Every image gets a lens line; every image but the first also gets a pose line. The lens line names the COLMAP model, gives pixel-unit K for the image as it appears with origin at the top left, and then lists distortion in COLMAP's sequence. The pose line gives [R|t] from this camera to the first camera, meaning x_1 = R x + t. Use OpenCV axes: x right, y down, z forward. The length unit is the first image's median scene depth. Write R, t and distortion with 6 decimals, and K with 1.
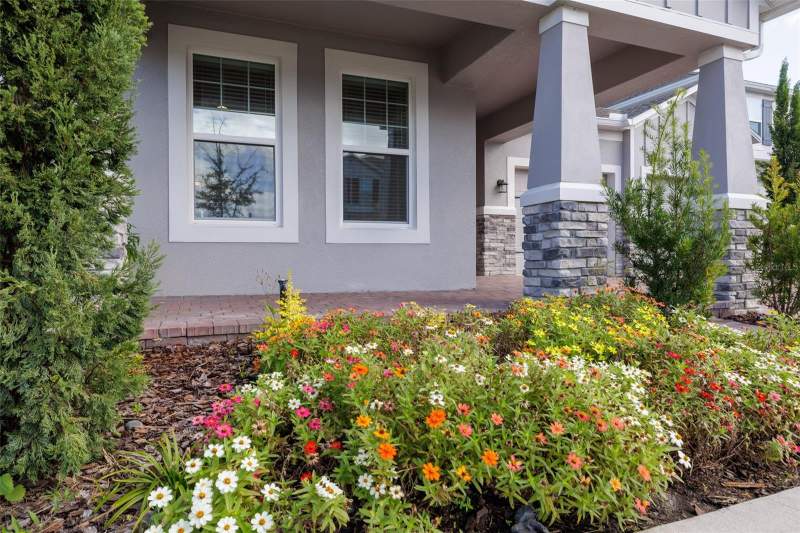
lens RADIAL K [[485.6, 0, 400.5], [0, 485.6, 271.1], [0, 0, 1]] dist [-0.025223, 0.006359]
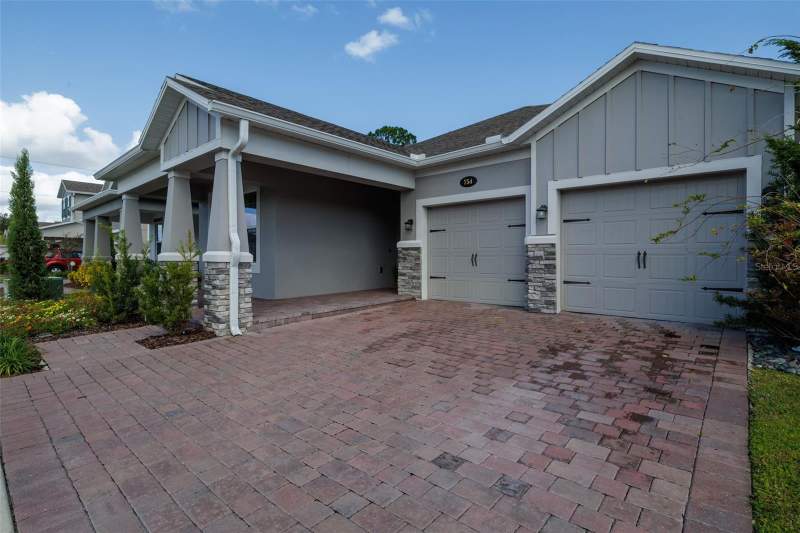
lens RADIAL K [[381.8, 0, 400.4], [0, 381.8, 264.7], [0, 0, 1]] dist [-0.020294, 0.000054]
pose [[0.461495, 0.017200, -0.886976, 1.085749], [-0.026249, 0.999639, 0.005727, -0.077096], [0.886754, 0.020639, 0.461780, 0.526722]]
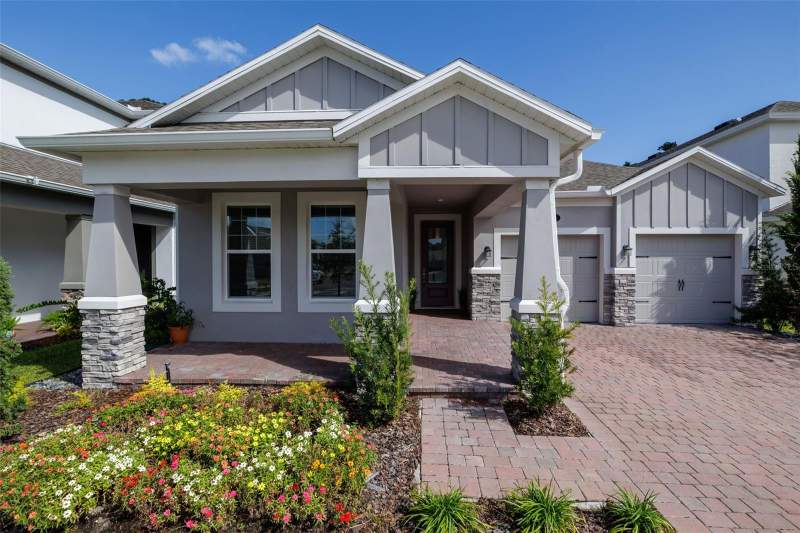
lens RADIAL K [[381.8, 0, 410.8], [0, 381.8, 276.3], [0, 0, 1]] dist [-0.020294, 0.000054]
pose [[0.917540, 0.017944, -0.397239, 0.428751], [-0.011974, 0.999775, 0.017504, -0.126250], [0.397464, -0.011304, 0.917548, -0.014511]]
